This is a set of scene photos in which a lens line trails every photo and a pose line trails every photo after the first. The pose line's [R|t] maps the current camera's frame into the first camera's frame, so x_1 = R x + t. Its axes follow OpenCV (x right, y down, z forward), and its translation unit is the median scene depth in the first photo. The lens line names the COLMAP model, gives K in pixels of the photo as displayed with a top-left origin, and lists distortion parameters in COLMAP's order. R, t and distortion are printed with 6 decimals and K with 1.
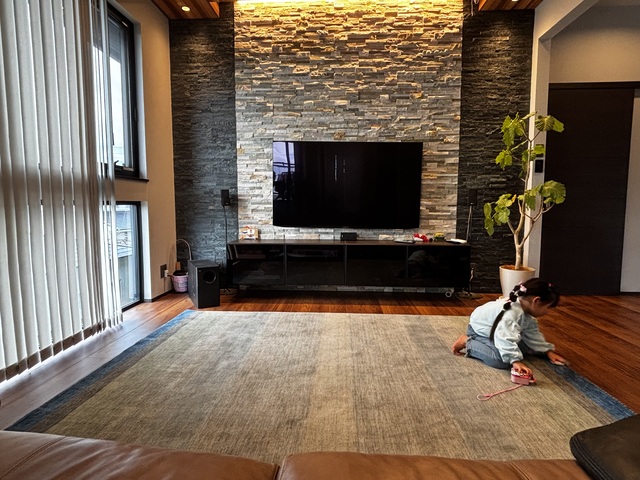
lens RADIAL K [[357.5, 0, 320.0], [0, 357.5, 240.0], [0, 0, 1]] dist [-0.002553, -0.000440]
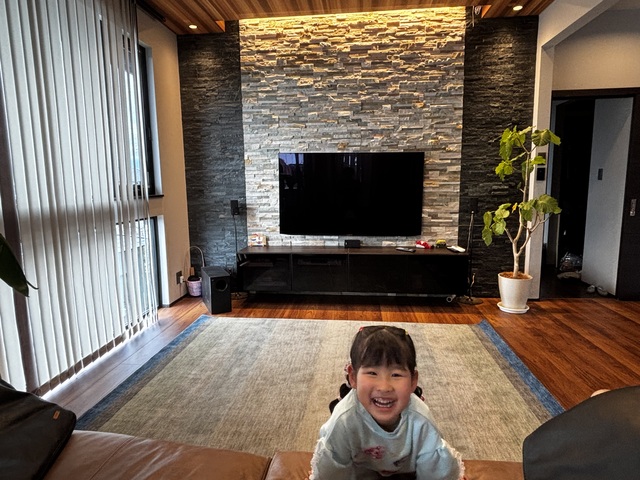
lens RADIAL K [[387.5, 0, 316.5], [0, 387.5, 237.5], [0, 0, 1]] dist [0.002664, 0.000387]
pose [[0.998455, -0.007133, -0.055105, 0.038727], [0.009851, 0.998740, 0.049198, -0.085872], [0.054685, -0.049665, 0.997268, -0.131598]]
